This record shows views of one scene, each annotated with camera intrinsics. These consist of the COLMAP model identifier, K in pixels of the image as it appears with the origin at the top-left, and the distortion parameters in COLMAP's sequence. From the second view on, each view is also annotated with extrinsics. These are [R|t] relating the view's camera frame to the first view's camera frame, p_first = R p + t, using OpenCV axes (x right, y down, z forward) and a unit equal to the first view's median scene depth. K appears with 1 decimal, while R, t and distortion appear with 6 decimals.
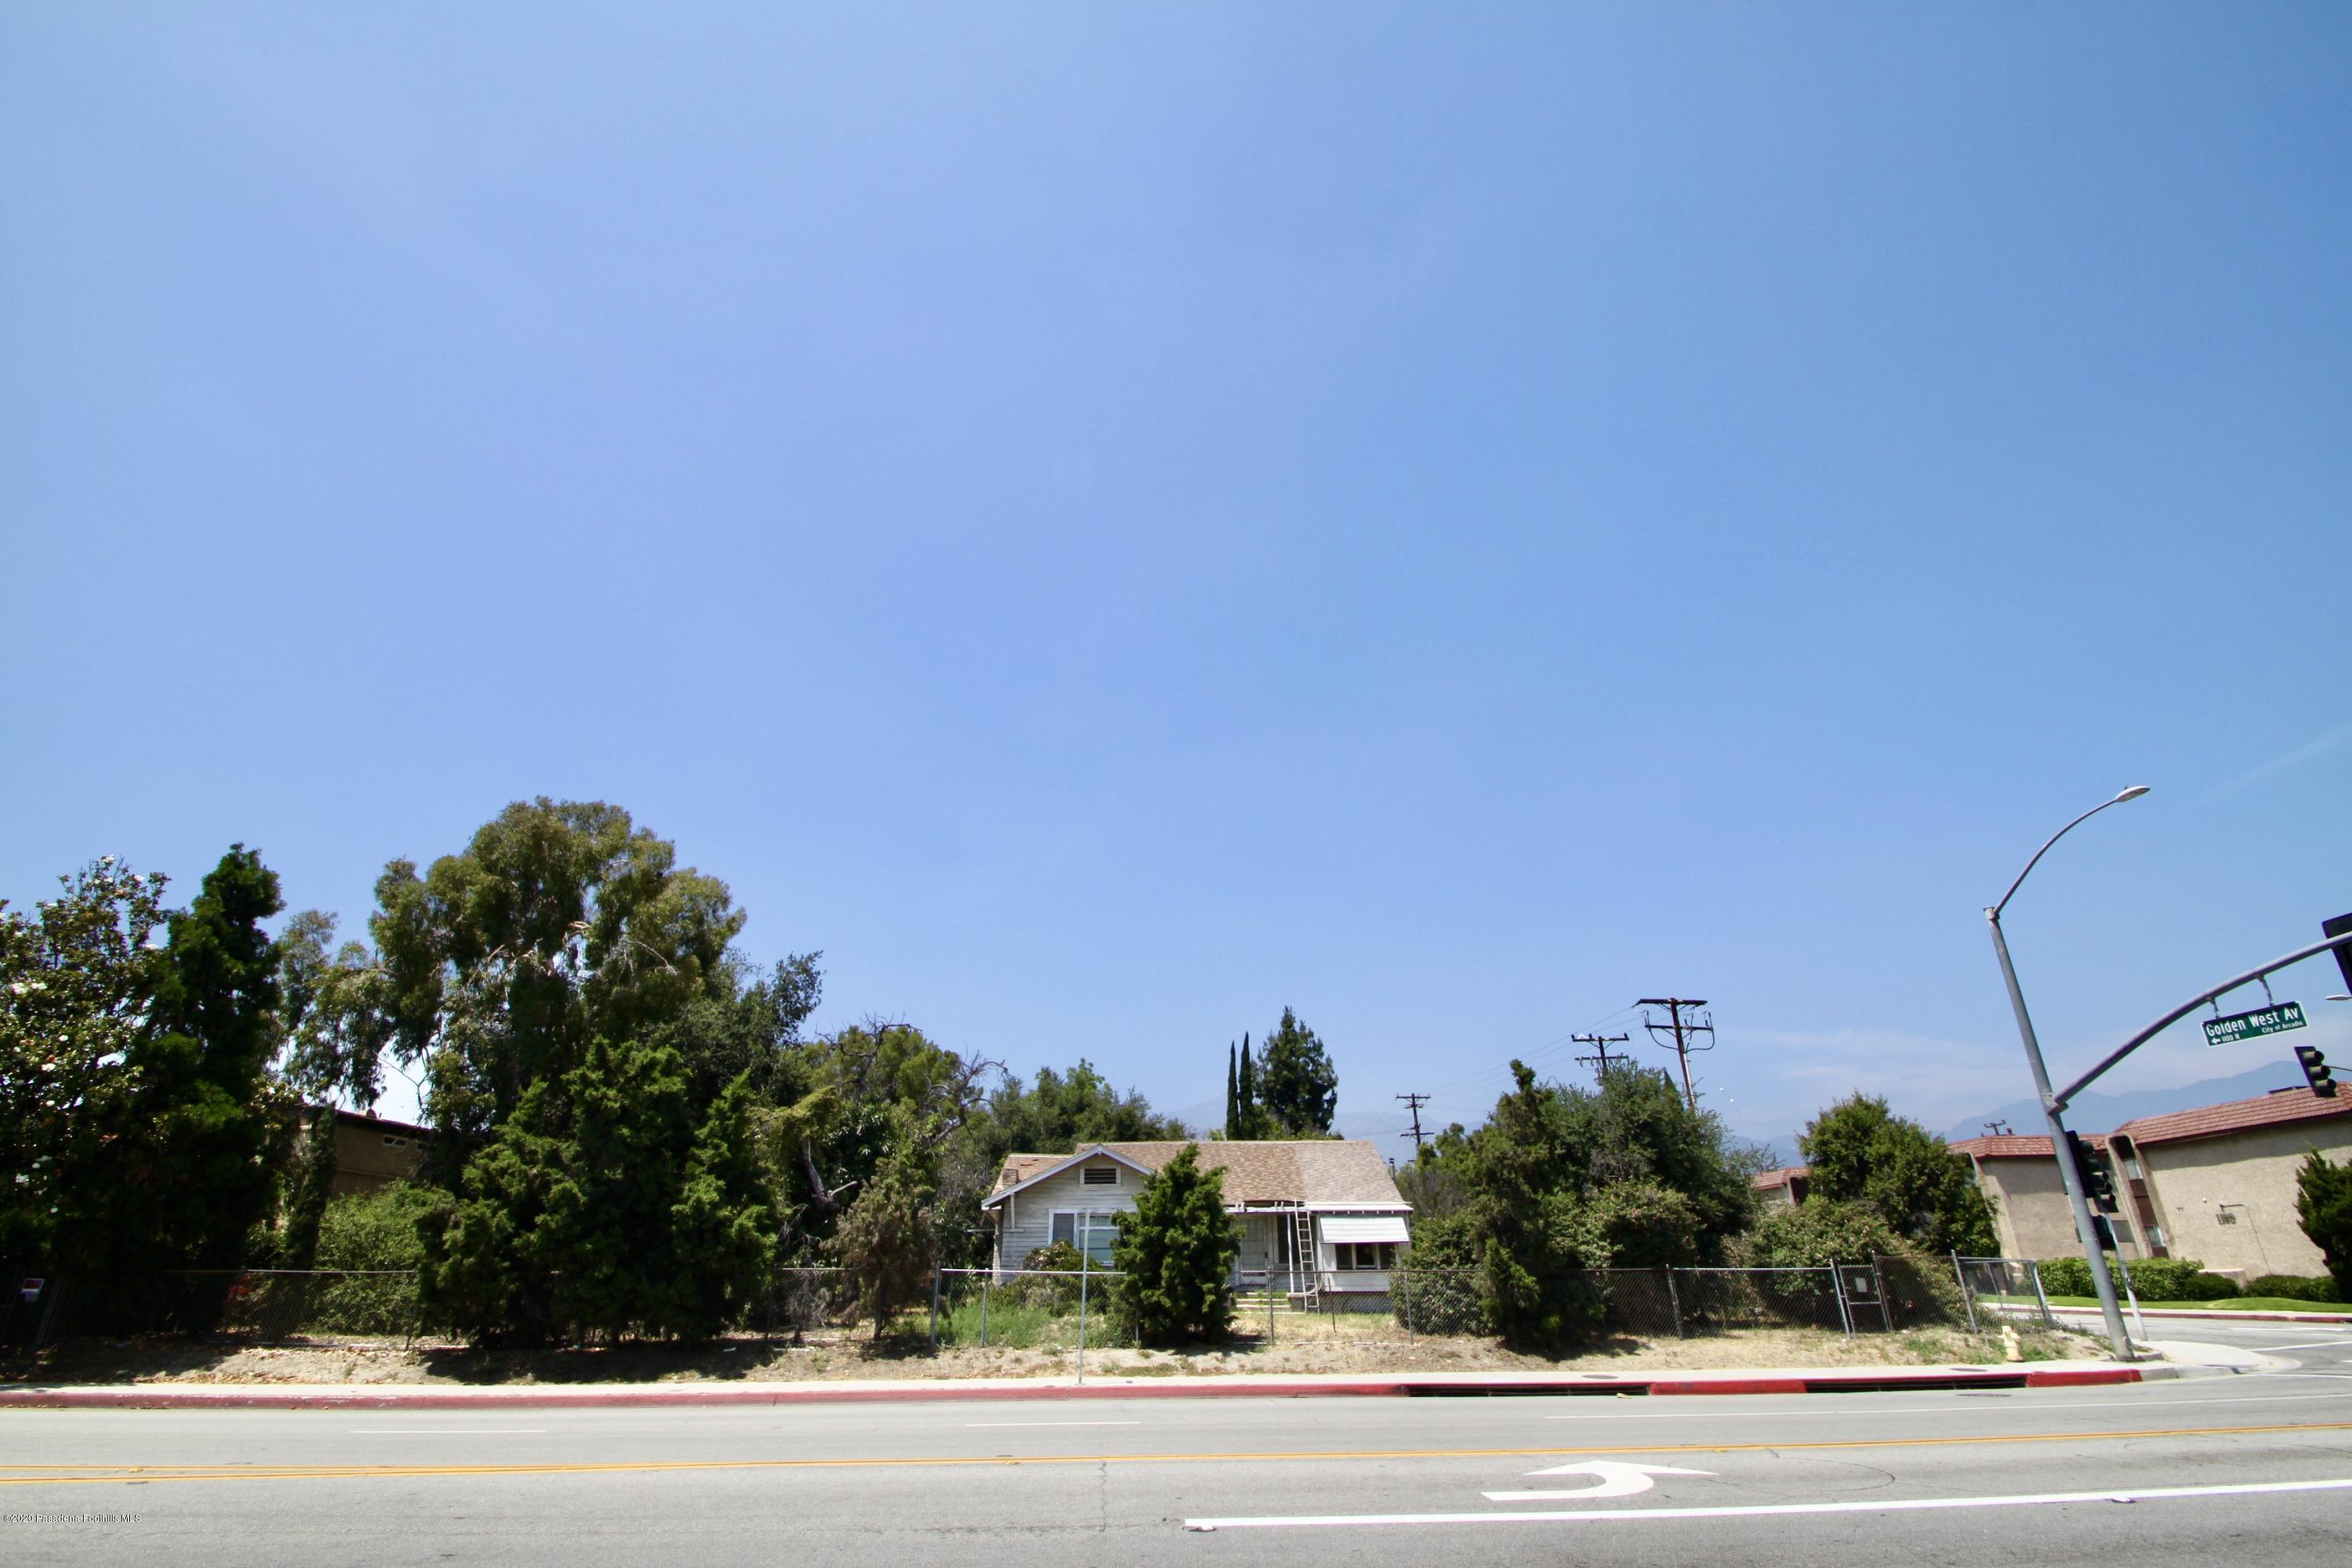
lens RADIAL K [[1101.6, 0, 1174.3], [0, 1101.6, 755.0], [0, 0, 1]] dist [0.001603, -0.009542]
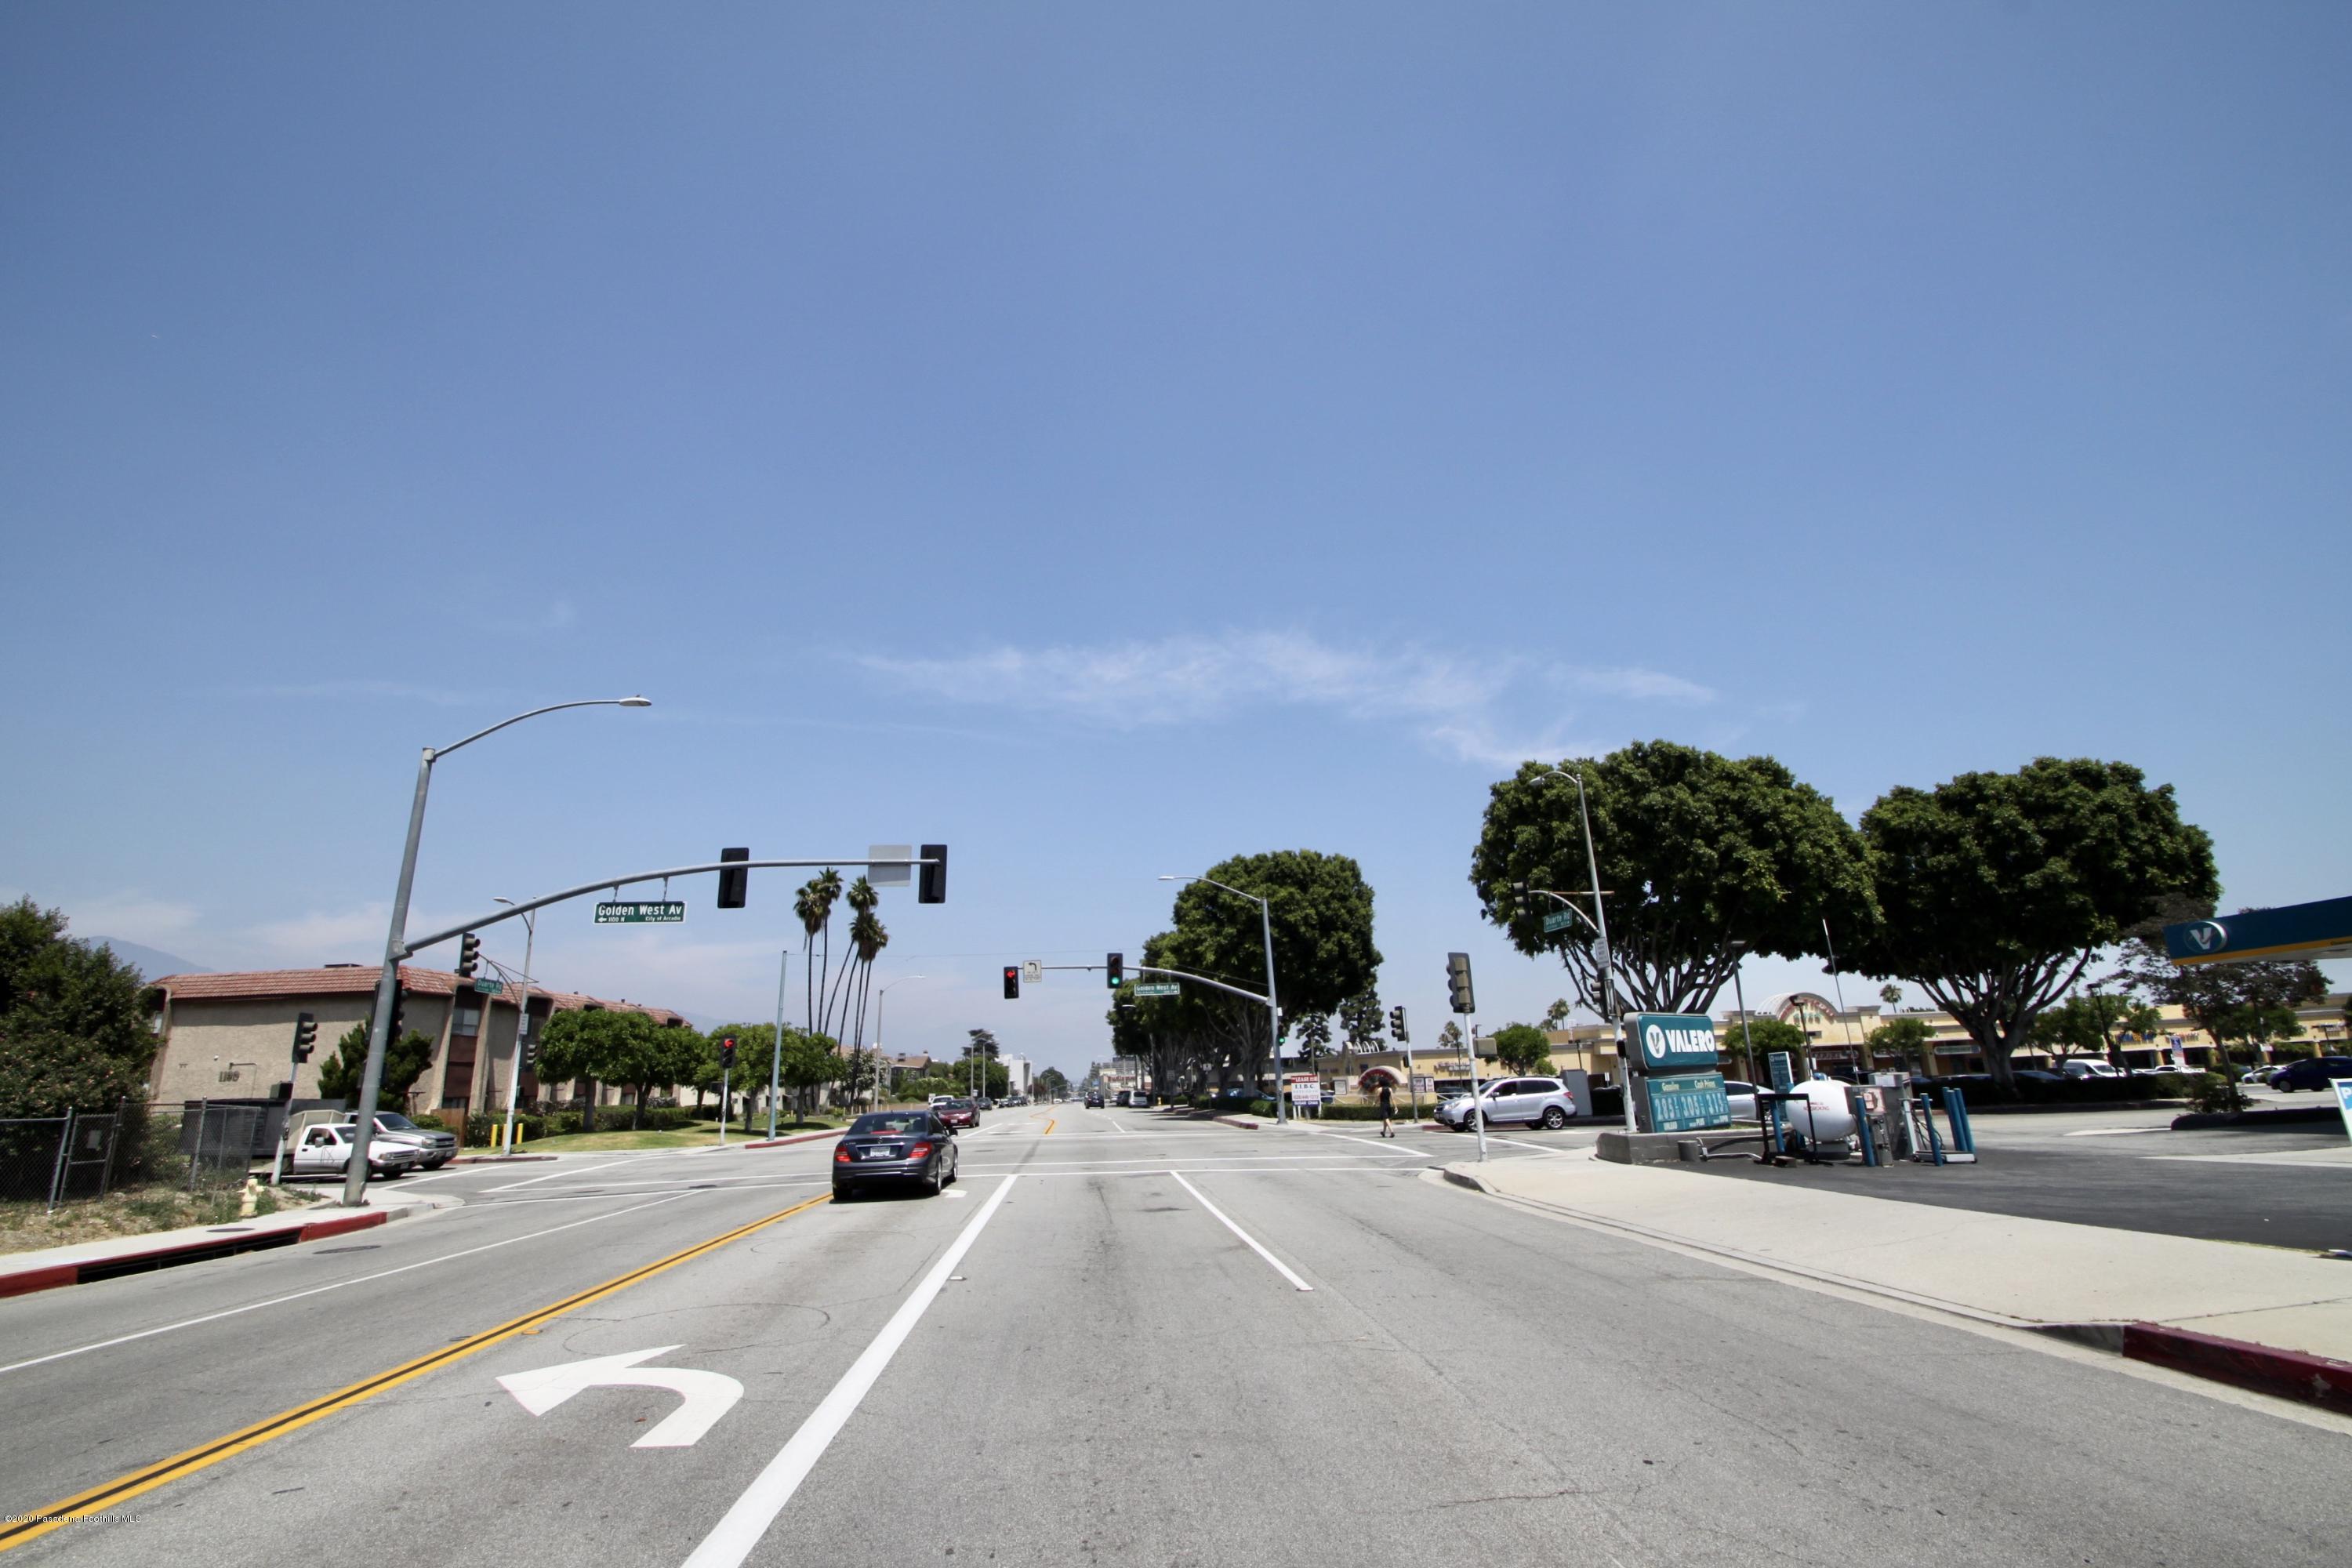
lens RADIAL K [[1101.6, 0, 1174.3], [0, 1101.6, 755.0], [0, 0, 1]] dist [0.001603, -0.009542]
pose [[-0.036256, 0.292562, 0.955559, -0.194007], [-0.390607, 0.875973, -0.283016, 0.172391], [-0.919843, -0.383509, 0.082517, 0.354704]]
